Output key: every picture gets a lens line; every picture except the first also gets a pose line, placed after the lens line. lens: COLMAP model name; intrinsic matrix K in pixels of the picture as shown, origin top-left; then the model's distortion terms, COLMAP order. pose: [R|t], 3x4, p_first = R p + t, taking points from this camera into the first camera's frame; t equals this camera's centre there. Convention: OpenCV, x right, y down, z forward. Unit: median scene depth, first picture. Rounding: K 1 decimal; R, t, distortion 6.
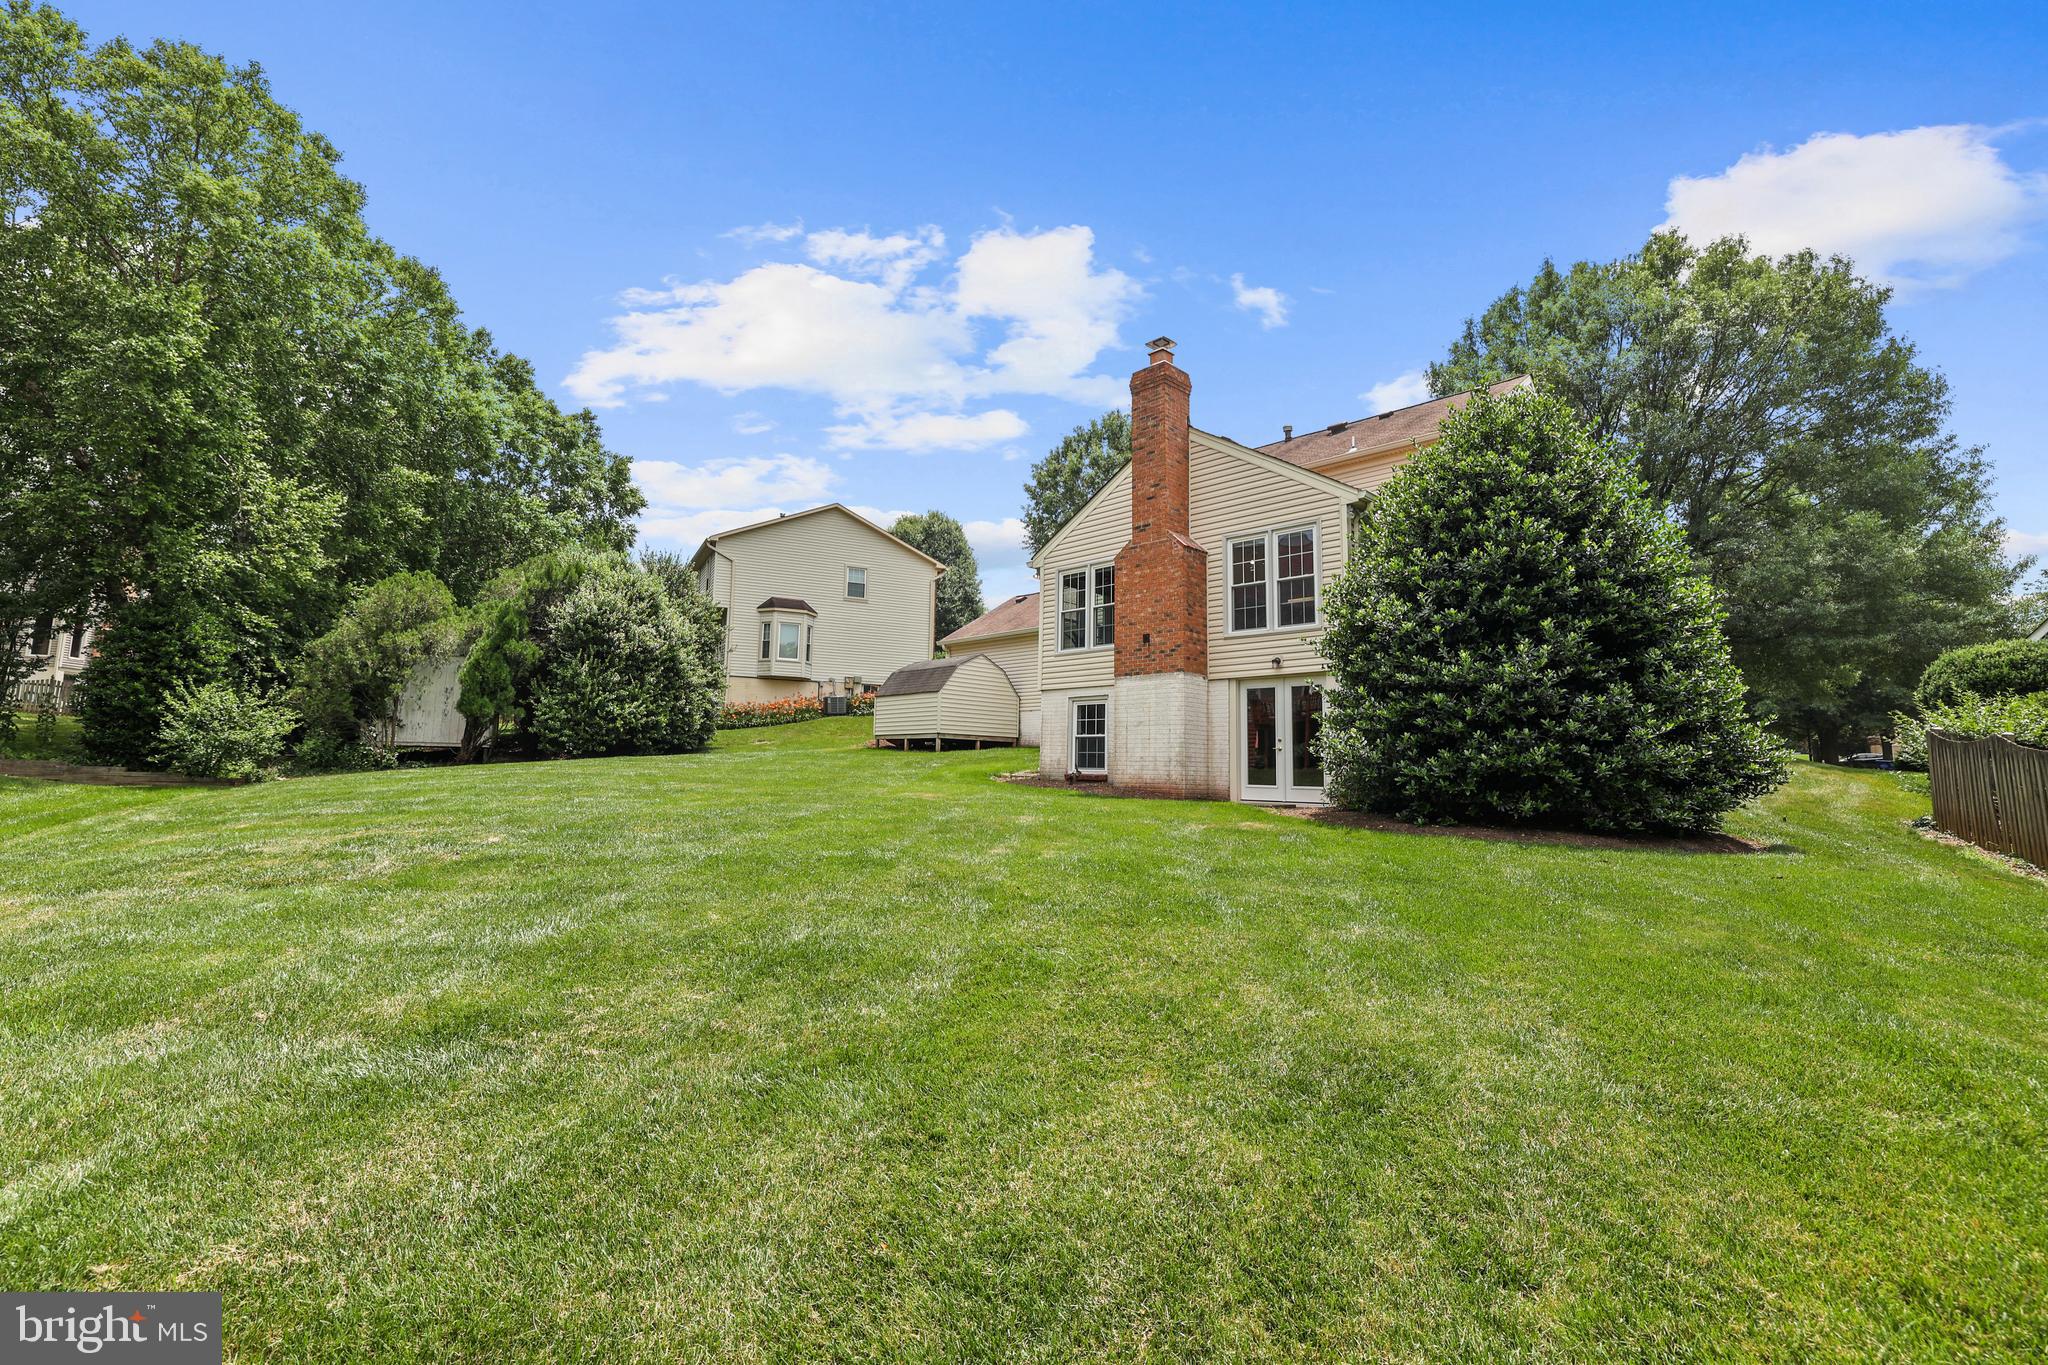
lens RADIAL K [[909.8, 0, 1028.5], [0, 909.8, 658.6], [0, 0, 1]] dist [-0.021208, 0.010363]
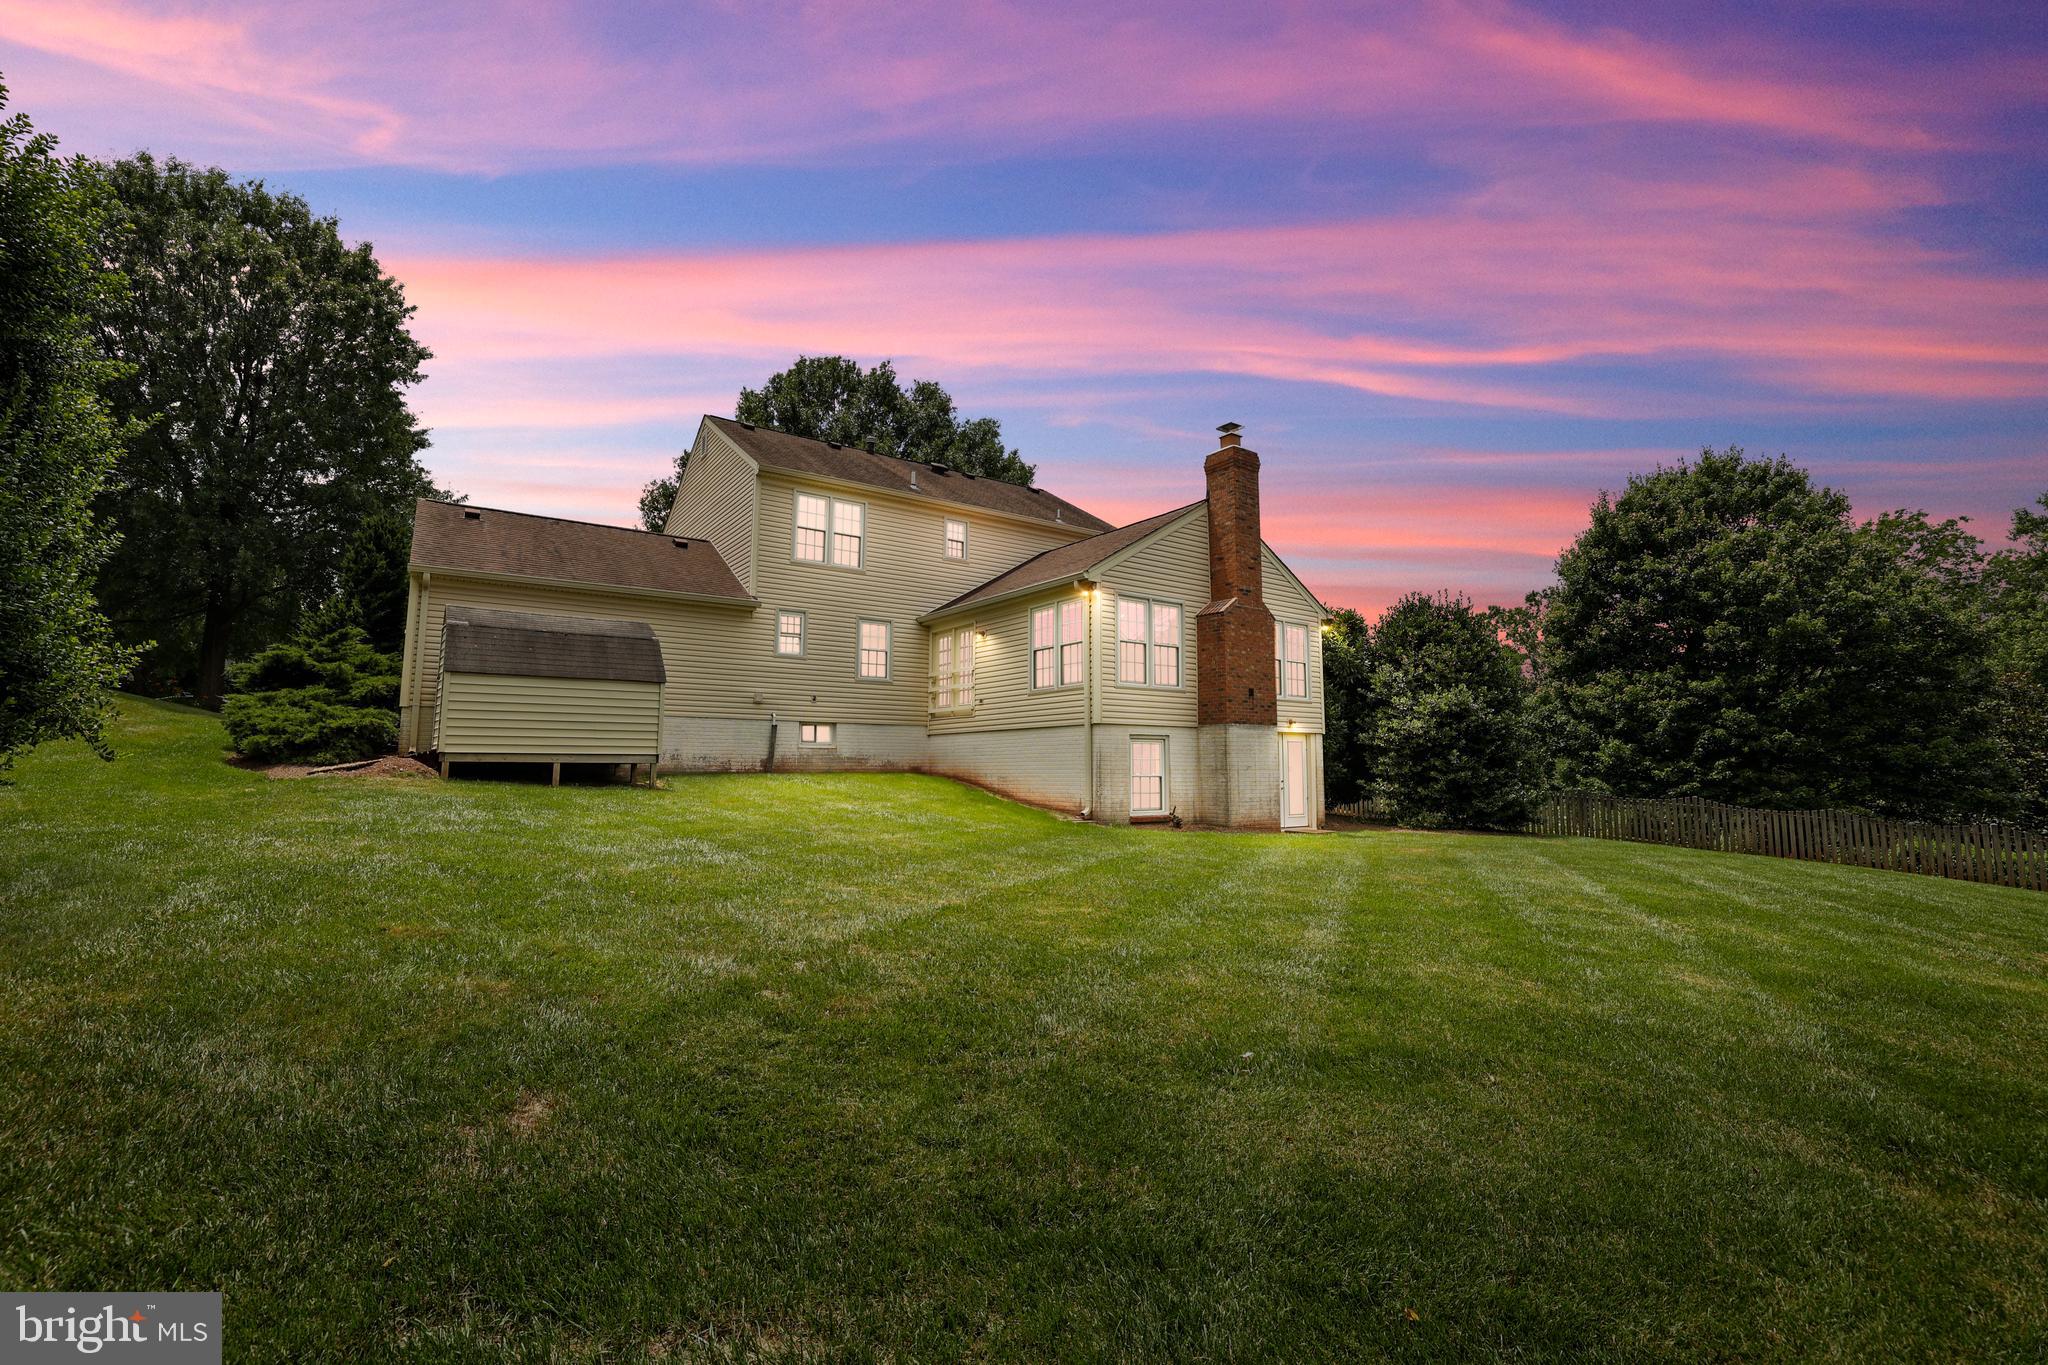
lens RADIAL K [[870.0, 0, 1024.0], [0, 870.0, 682.5], [0, 0, 1]] dist [-0.021845, -0.000016]
pose [[0.172628, 0.077797, 0.981910, -0.960637], [-0.123671, 0.990699, -0.056751, 0.060518], [-0.977193, -0.111637, 0.180643, 1.063506]]
